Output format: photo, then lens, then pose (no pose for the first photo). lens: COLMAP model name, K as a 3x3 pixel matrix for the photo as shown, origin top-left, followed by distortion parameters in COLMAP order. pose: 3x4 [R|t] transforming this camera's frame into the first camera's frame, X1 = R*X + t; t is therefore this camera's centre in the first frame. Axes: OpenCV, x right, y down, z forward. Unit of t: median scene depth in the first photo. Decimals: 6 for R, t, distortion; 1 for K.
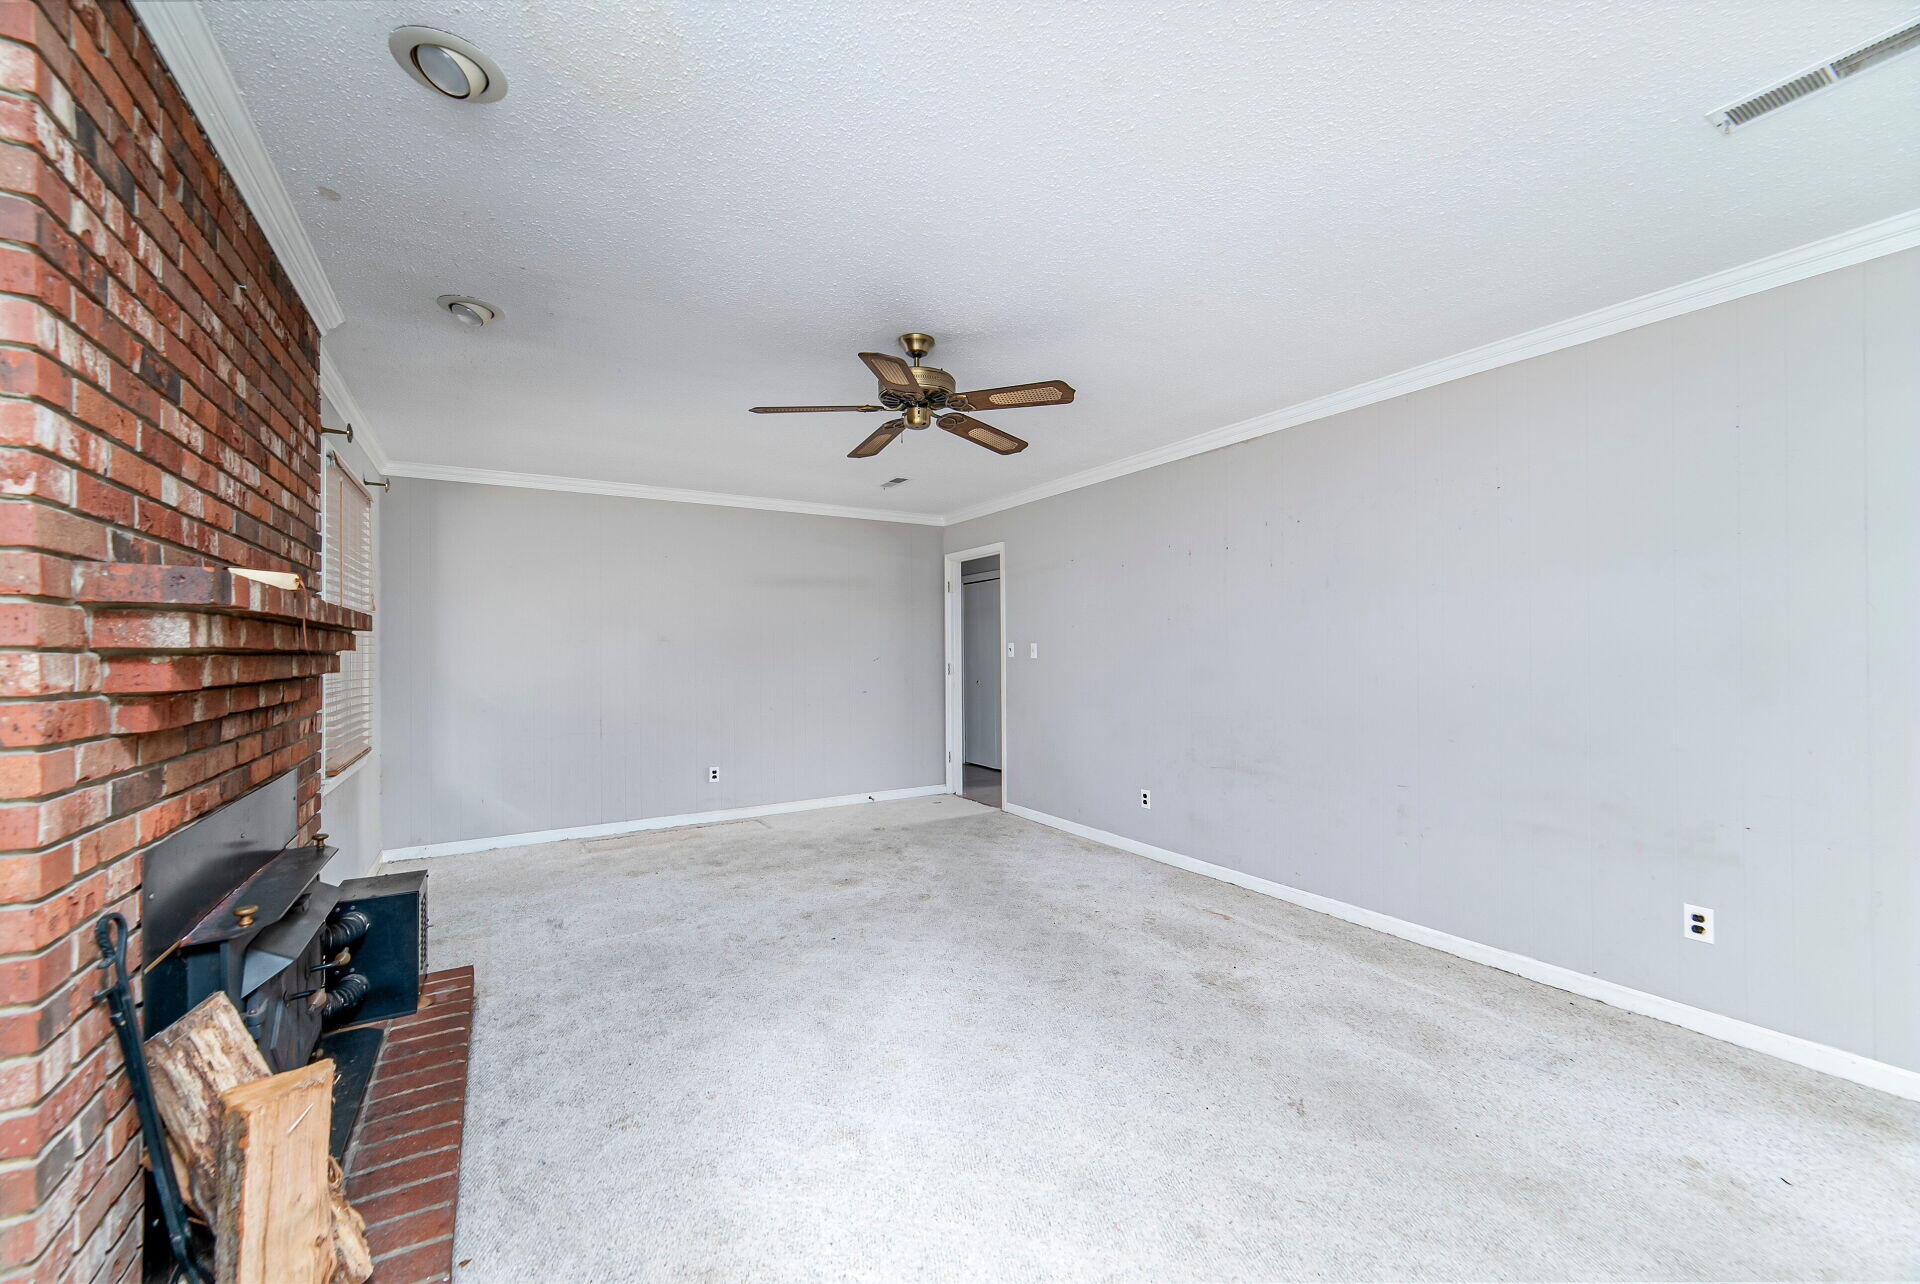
lens RADIAL K [[740.2, 0, 960.0], [0, 740.2, 642.0], [0, 0, 1]] dist [-0.000232, 0.000195]
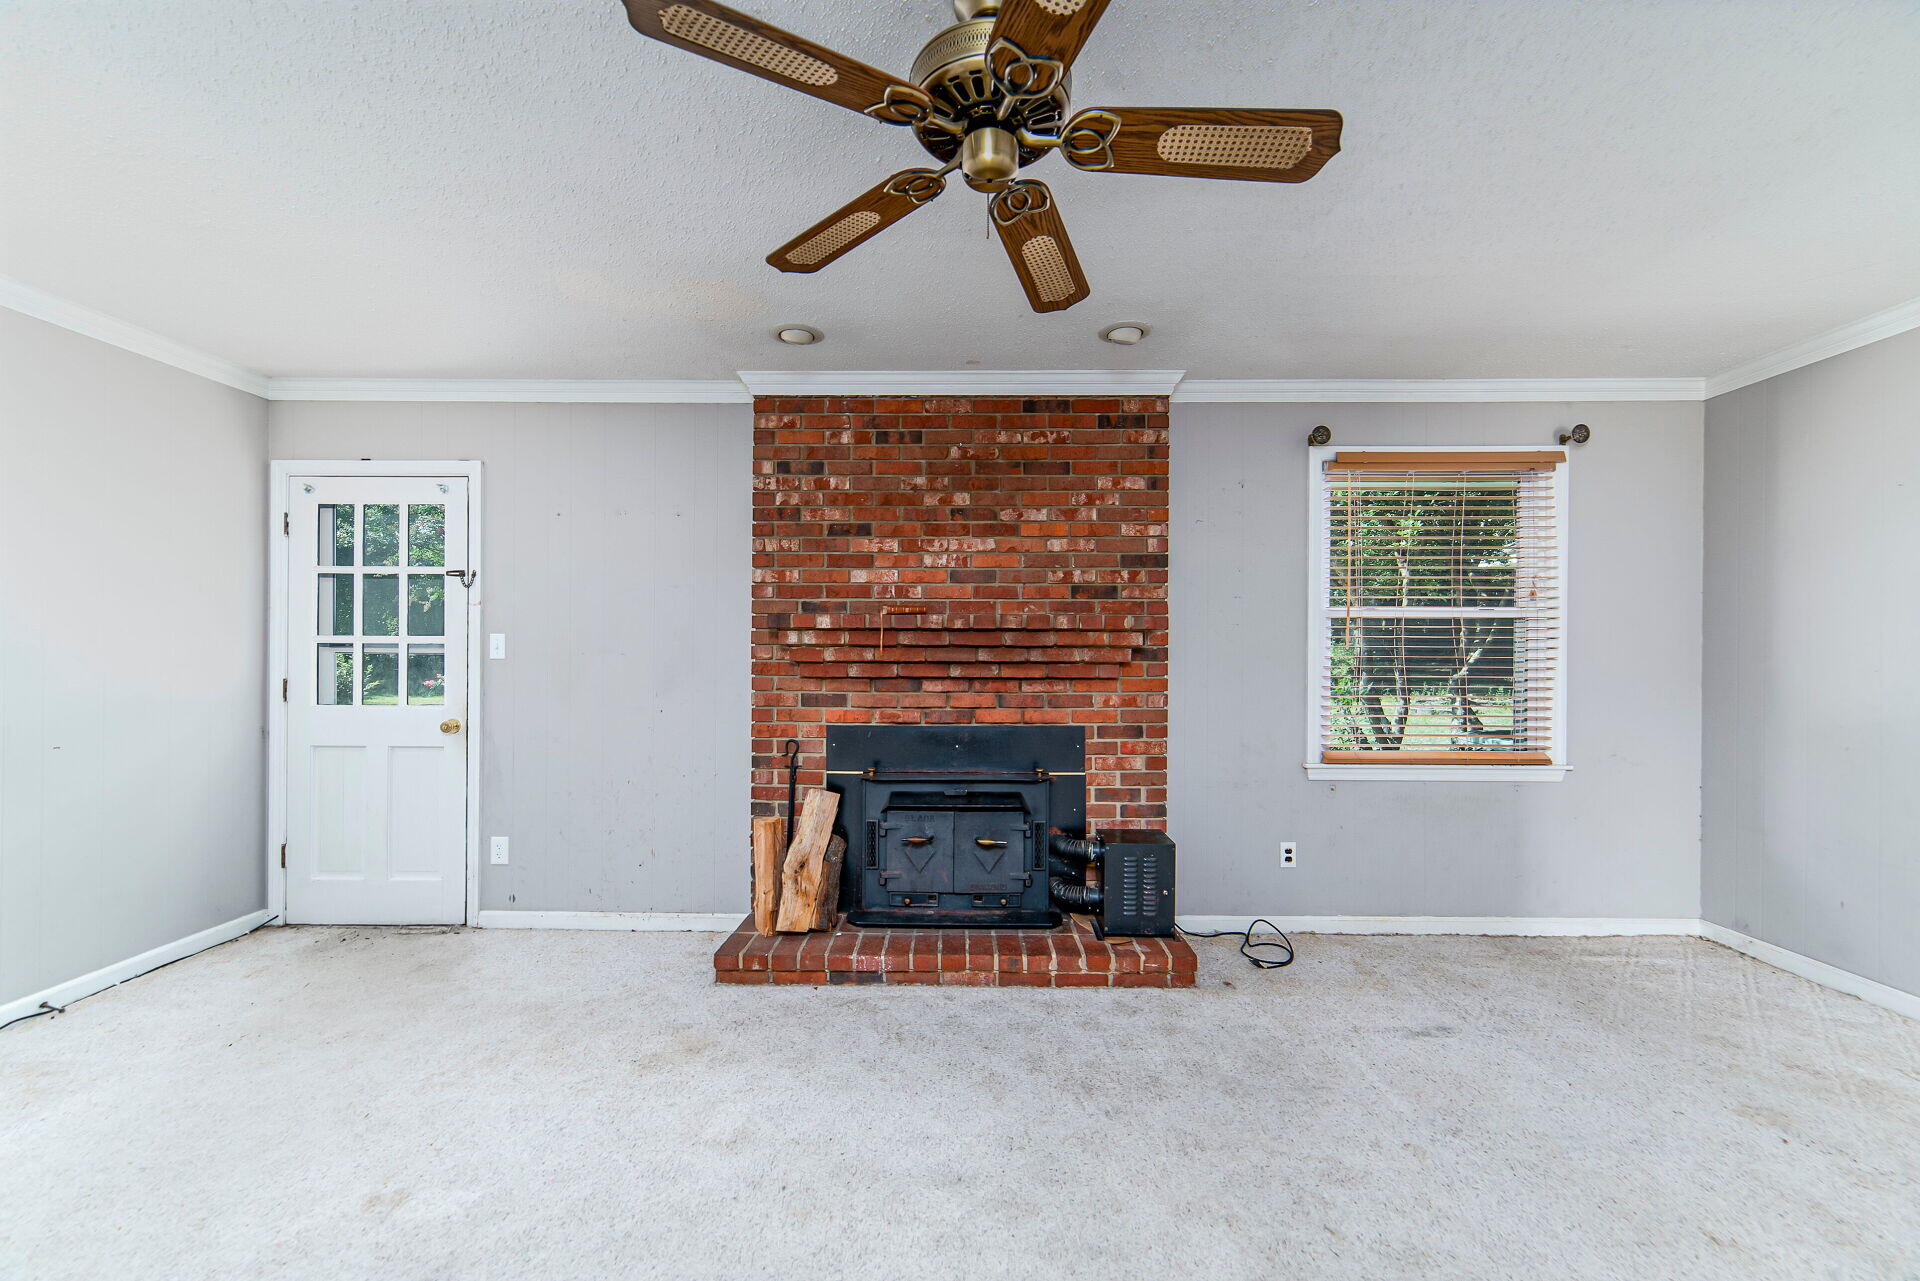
lens RADIAL K [[736.4, 0, 953.7], [0, 736.4, 648.7], [0, 0, 1]] dist [-0.000398, 0.000880]
pose [[-0.538325, 0.006758, -0.842710, 0.321581], [0.012618, 0.999920, -0.000041, 0.011344], [0.842643, -0.010656, -0.538368, 1.119837]]
